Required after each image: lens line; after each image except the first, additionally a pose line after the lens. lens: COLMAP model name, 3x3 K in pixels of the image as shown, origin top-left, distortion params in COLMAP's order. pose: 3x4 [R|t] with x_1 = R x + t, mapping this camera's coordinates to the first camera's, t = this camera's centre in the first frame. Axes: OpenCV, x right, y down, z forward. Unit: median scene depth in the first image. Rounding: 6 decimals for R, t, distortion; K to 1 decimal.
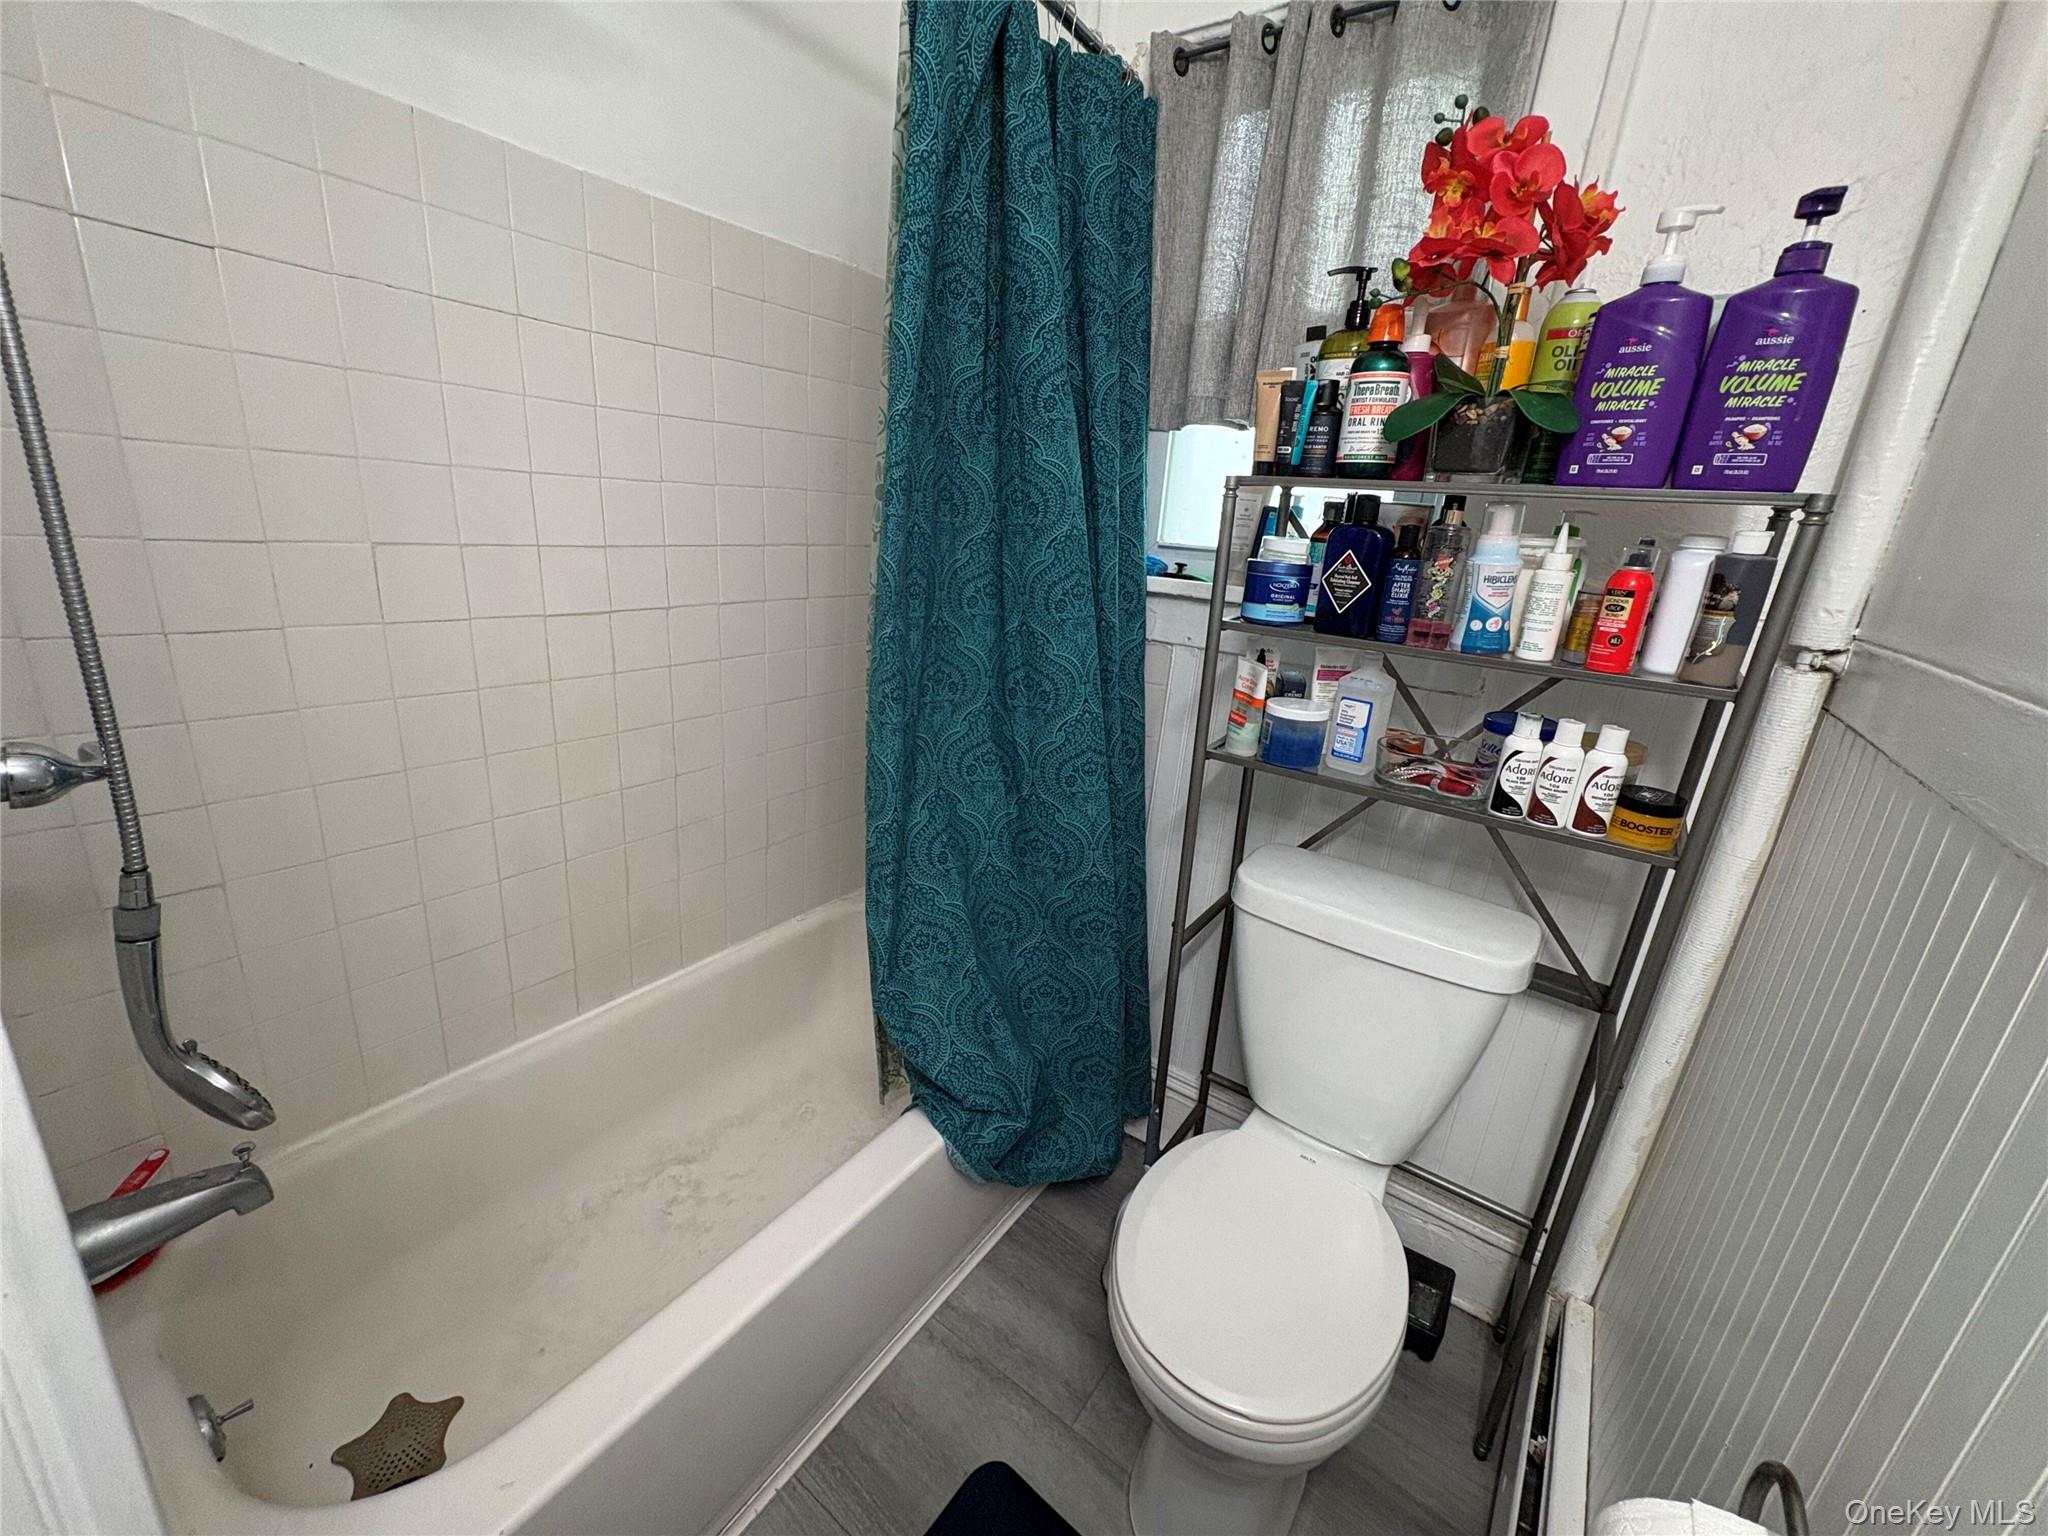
lens RADIAL K [[812.3, 0, 1023.6], [0, 812.3, 769.9], [0, 0, 1]] dist [0.000225, -0.000398]
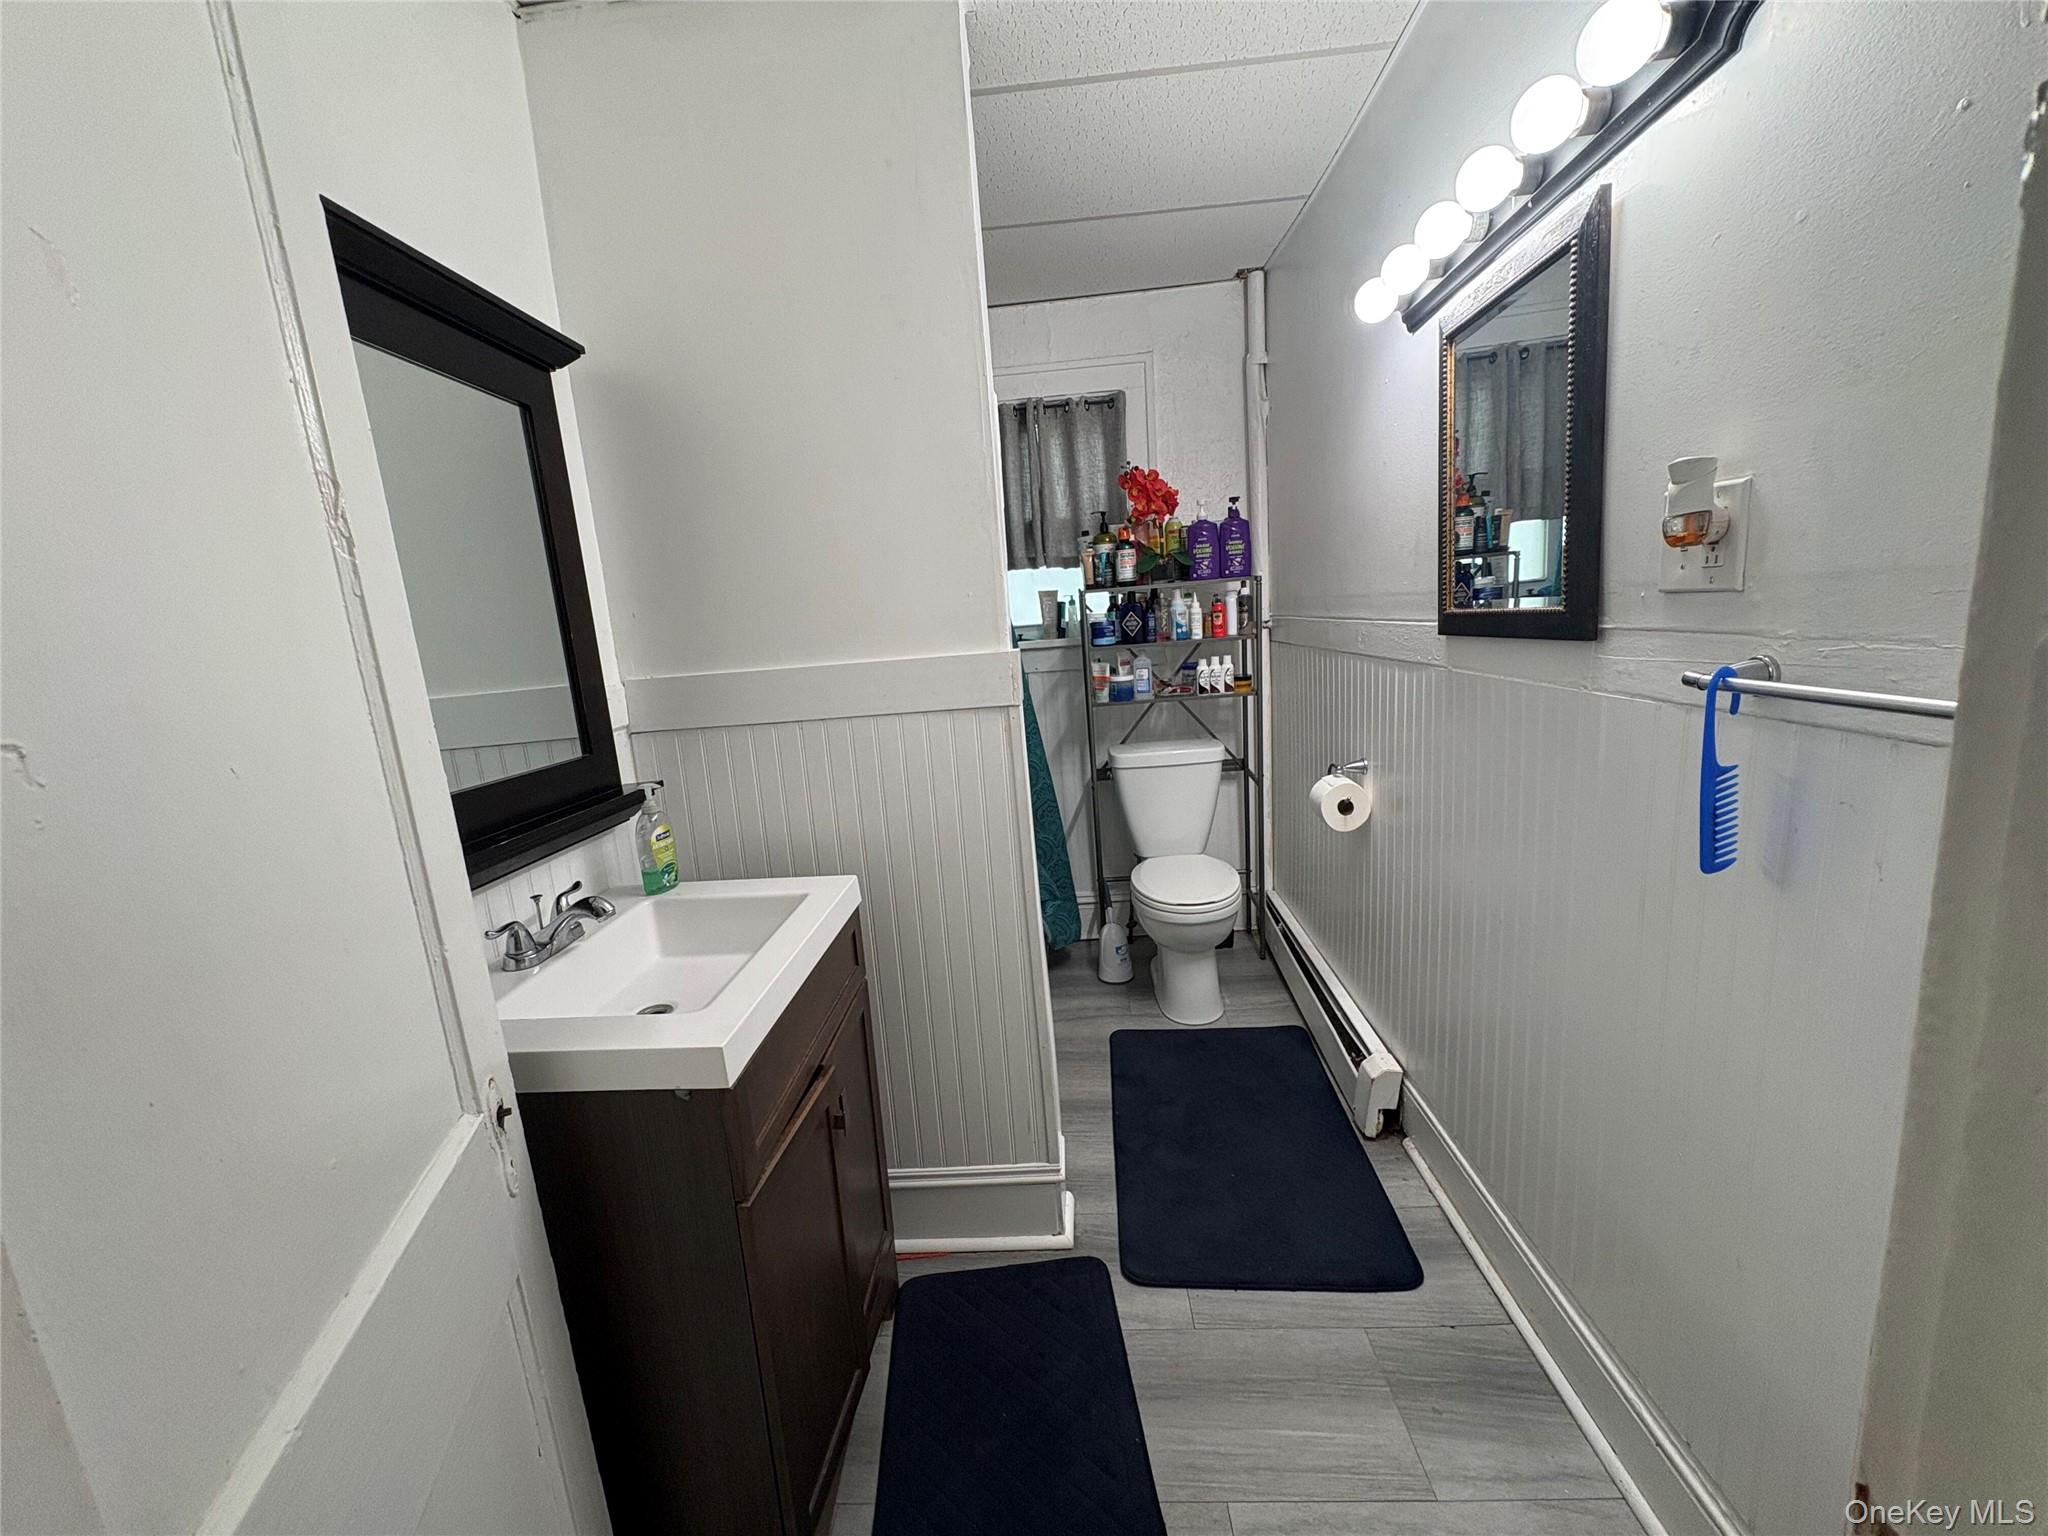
lens RADIAL K [[812.3, 0, 1028.8], [0, 812.3, 769.7], [0, 0, 1]] dist [0.000225, -0.000398]
pose [[0.837238, -0.230972, 0.495666, -1.418289], [0.291033, 0.955592, -0.046300, 0.268906], [-0.462960, 0.183019, 0.867278, -1.142765]]
